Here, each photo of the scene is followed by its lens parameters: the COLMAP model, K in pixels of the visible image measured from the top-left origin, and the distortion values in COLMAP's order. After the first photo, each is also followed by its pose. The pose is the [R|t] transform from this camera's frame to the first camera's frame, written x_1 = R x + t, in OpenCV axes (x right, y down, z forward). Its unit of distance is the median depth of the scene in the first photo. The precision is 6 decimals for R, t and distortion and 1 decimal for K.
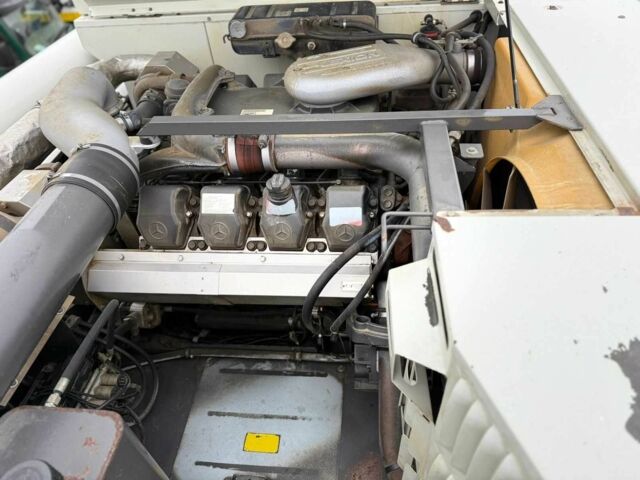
lens RADIAL K [[446.0, 0, 320.0], [0, 446.0, 240.0], [0, 0, 1]] dist [0.063544, -0.000992]
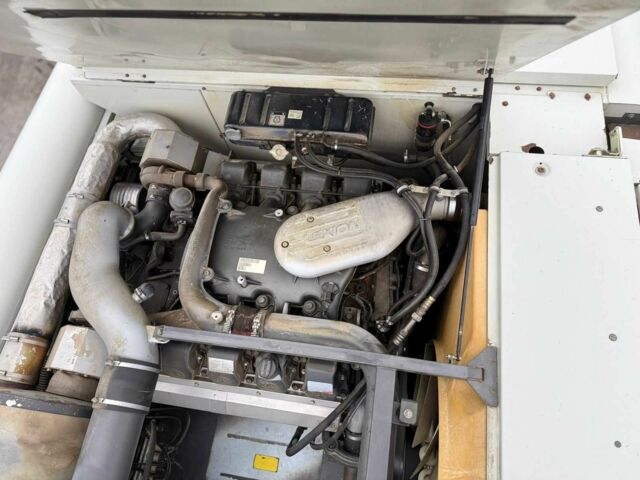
lens RADIAL K [[446.0, 0, 320.0], [0, 446.0, 240.0], [0, 0, 1]] dist [0.063544, -0.000992]
pose [[0.997973, 0.038584, -0.050603, 0.080641], [-0.014625, 0.912990, 0.407719, -0.728289], [0.061931, -0.406152, 0.911704, 0.001317]]
